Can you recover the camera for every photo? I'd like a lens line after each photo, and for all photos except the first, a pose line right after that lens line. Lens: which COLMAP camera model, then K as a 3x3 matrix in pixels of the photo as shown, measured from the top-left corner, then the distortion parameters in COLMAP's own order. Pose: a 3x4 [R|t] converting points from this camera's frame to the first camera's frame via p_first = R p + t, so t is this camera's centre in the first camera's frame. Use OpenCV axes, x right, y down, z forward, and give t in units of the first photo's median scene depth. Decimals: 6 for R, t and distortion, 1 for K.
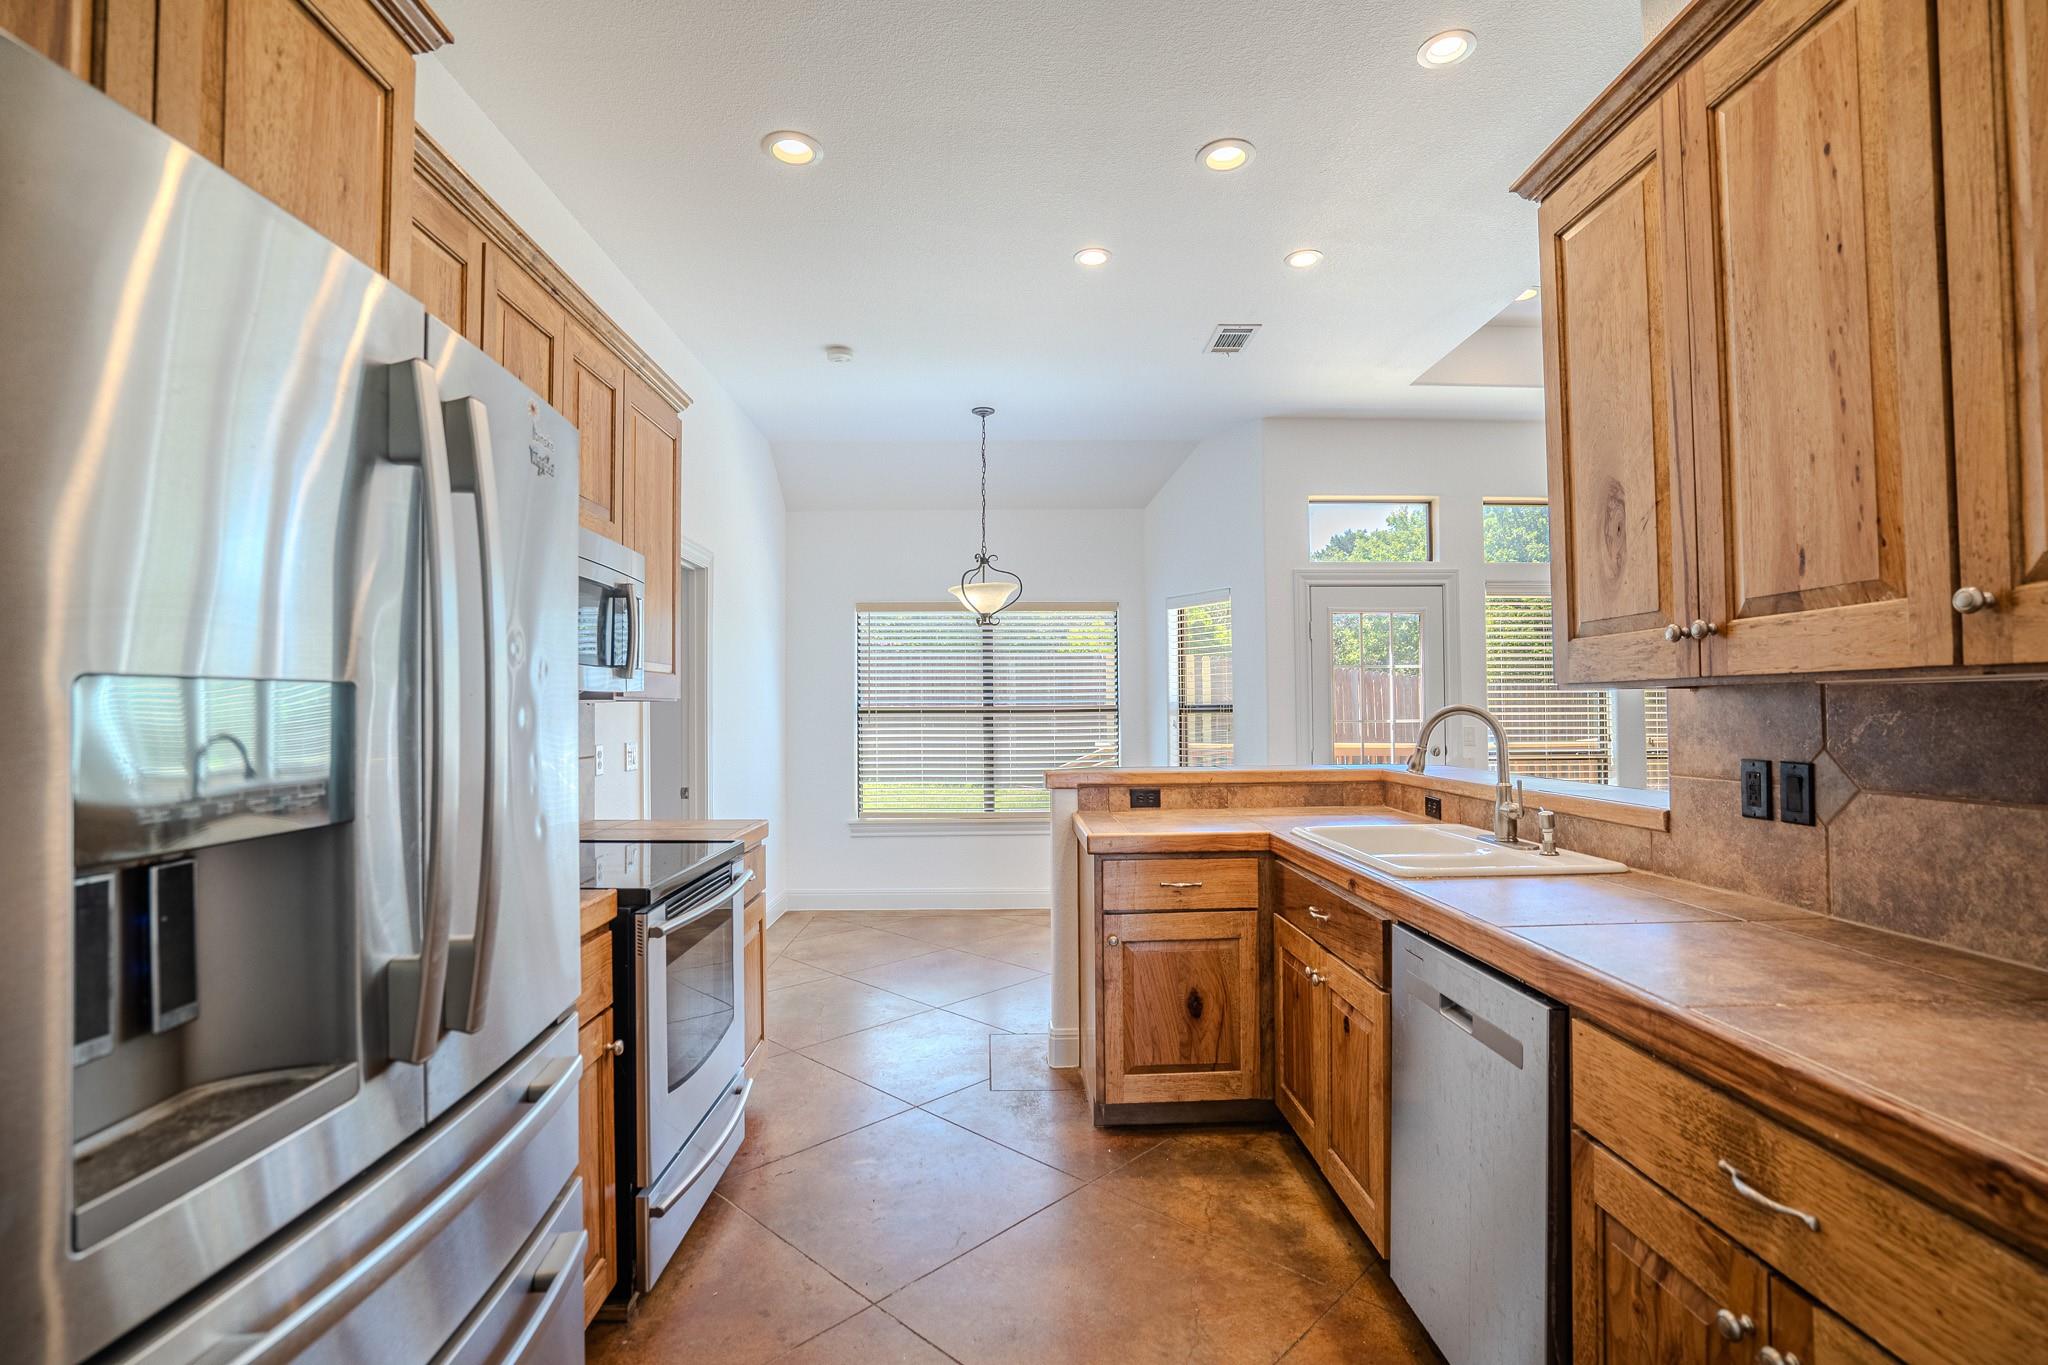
lens RADIAL K [[952.2, 0, 1014.0], [0, 952.2, 687.7], [0, 0, 1]] dist [-0.071400, 0.029773]
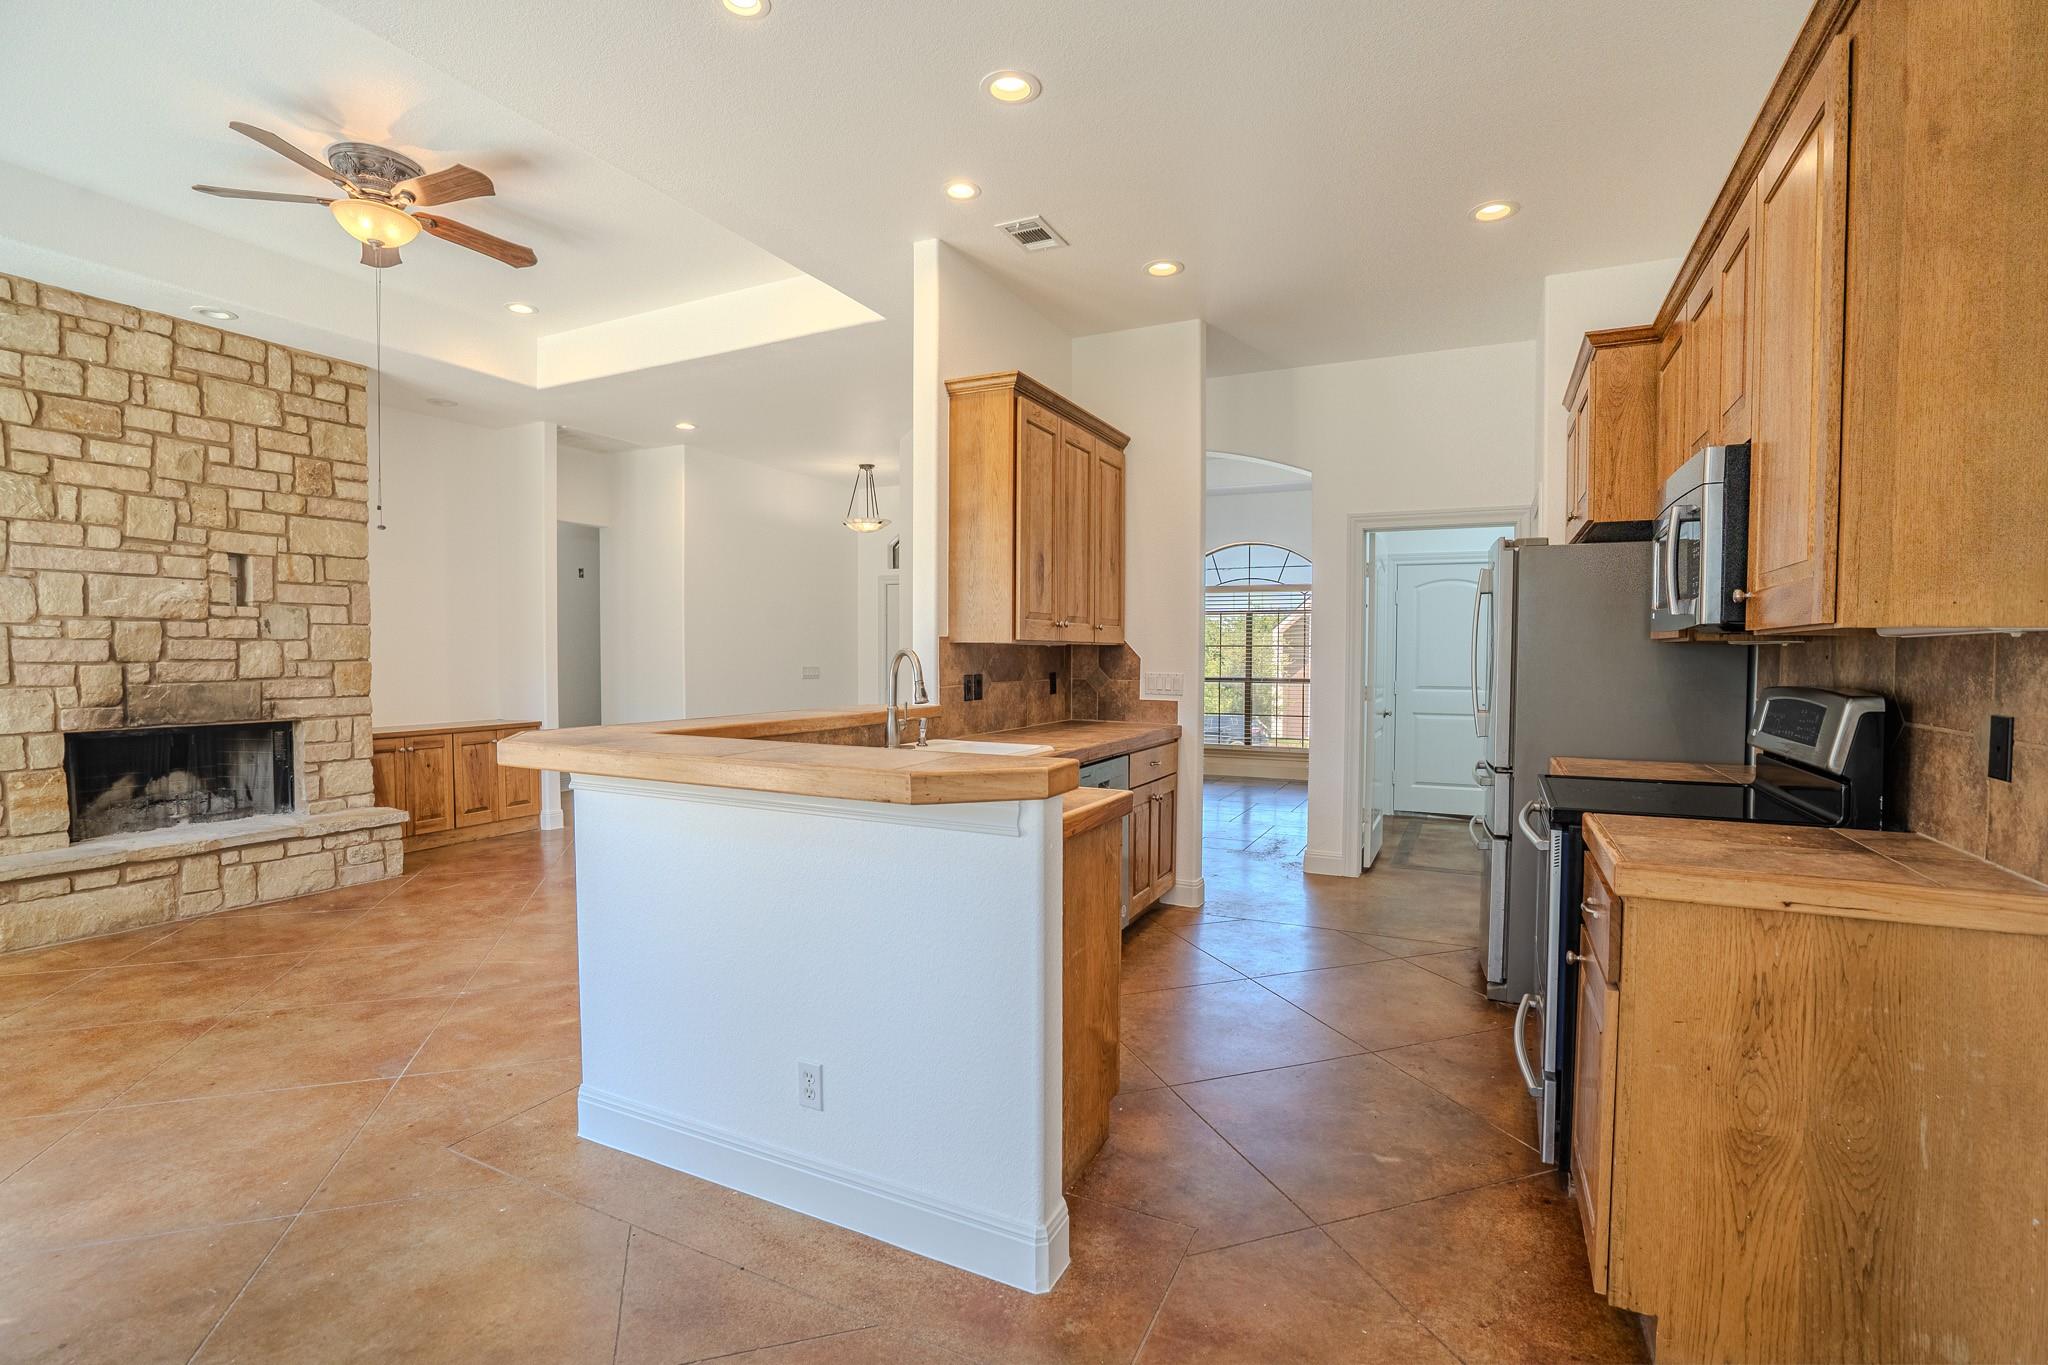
lens RADIAL K [[947.4, 0, 1016.5], [0, 947.4, 686.4], [0, 0, 1]] dist [-0.047841, 0.016267]
pose [[-0.890142, -0.011435, 0.455540, -0.116677], [-0.008340, 0.999926, 0.008804, 0.026533], [-0.455607, 0.004037, -0.890172, 0.946527]]
